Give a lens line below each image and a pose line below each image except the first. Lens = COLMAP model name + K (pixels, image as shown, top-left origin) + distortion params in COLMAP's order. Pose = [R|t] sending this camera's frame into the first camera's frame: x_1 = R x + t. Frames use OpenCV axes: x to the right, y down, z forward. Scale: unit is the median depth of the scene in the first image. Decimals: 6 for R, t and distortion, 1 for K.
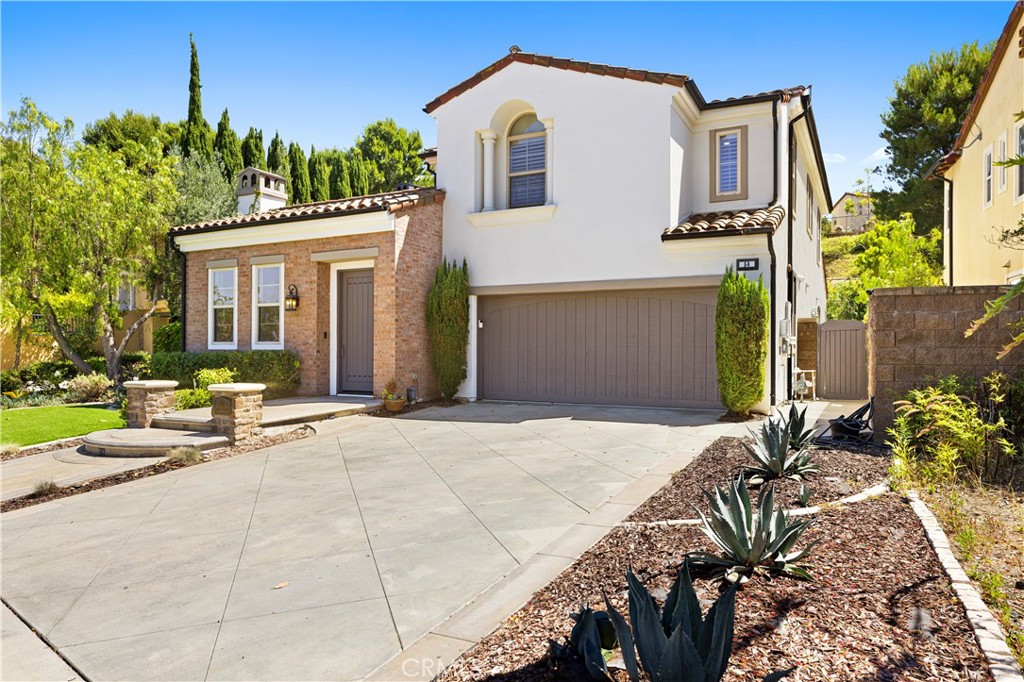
lens RADIAL K [[679.5, 0, 511.6], [0, 679.5, 361.7], [0, 0, 1]] dist [0.000650, -0.000461]
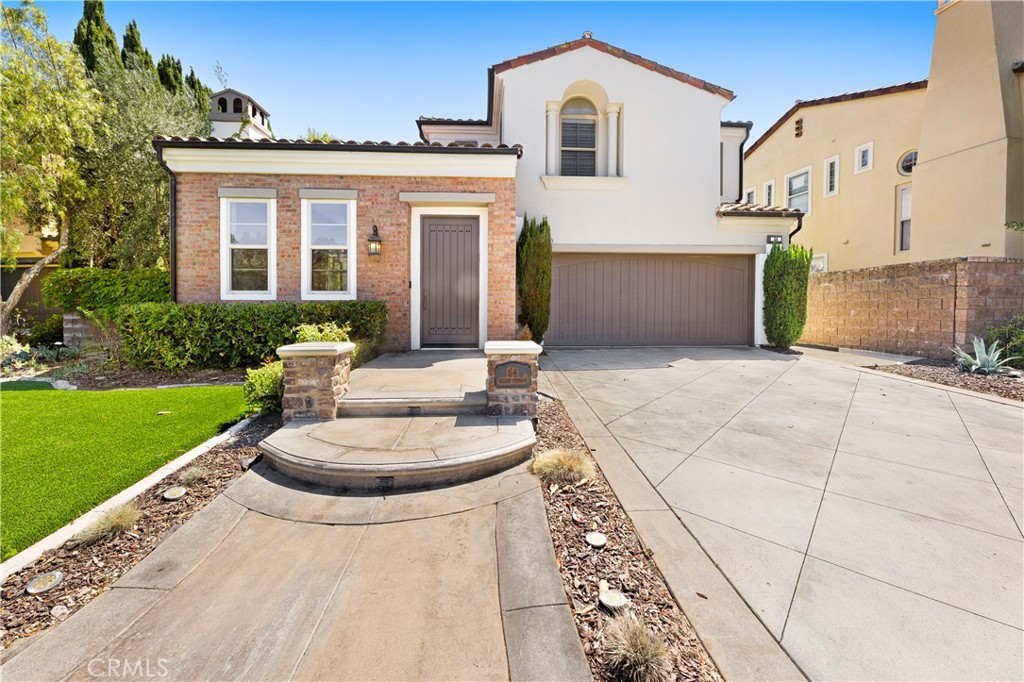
lens RADIAL K [[421.9, 0, 511.8], [0, 421.9, 320.5], [0, 0, 1]] dist [0.002096, 0.000221]
pose [[0.852007, -0.017911, 0.523224, -0.452767], [0.010708, 0.999802, 0.016788, 0.001317], [-0.523421, -0.008700, 0.852030, 0.439979]]
